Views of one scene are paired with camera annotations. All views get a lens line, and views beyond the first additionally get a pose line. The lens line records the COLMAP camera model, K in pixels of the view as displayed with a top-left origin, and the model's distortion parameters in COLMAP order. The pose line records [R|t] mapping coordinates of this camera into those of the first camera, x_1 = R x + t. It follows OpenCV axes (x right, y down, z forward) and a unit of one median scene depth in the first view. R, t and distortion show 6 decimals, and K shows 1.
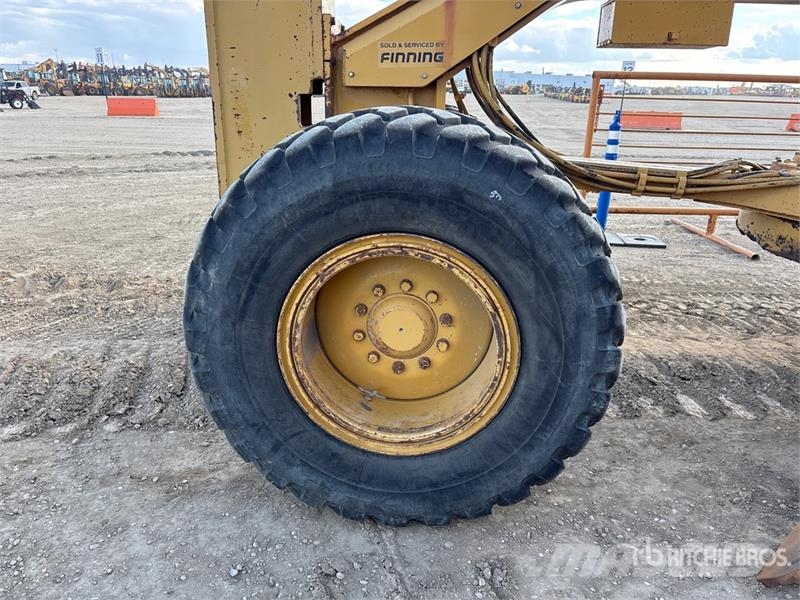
lens RADIAL K [[591.2, 0, 412.2], [0, 591.2, 300.4], [0, 0, 1]] dist [-0.002266, -0.002209]
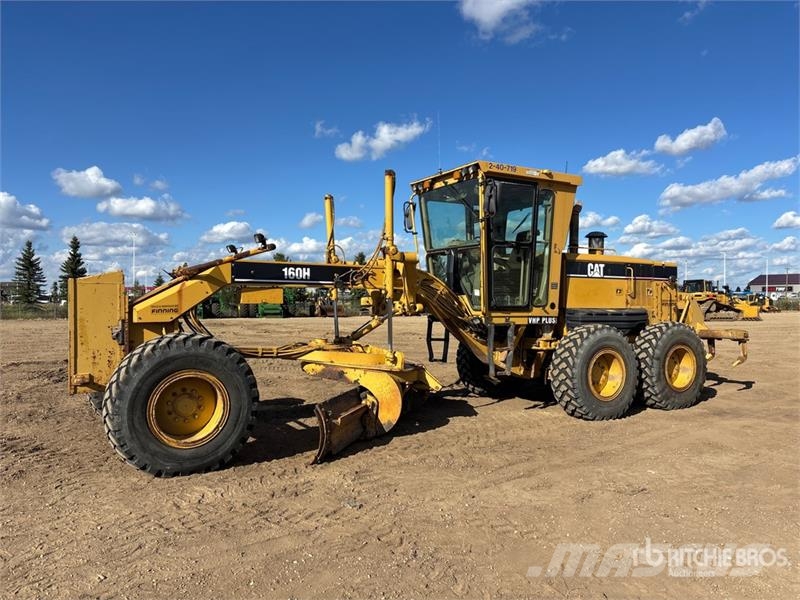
lens RADIAL K [[621.0, 0, 399.3], [0, 621.0, 318.4], [0, 0, 1]] dist [0.044274, -0.000078]
pose [[0.844108, -0.039381, 0.534724, -0.573419], [0.173276, 0.963820, -0.202548, 0.323581], [-0.507402, 0.263628, 0.820393, -1.646988]]
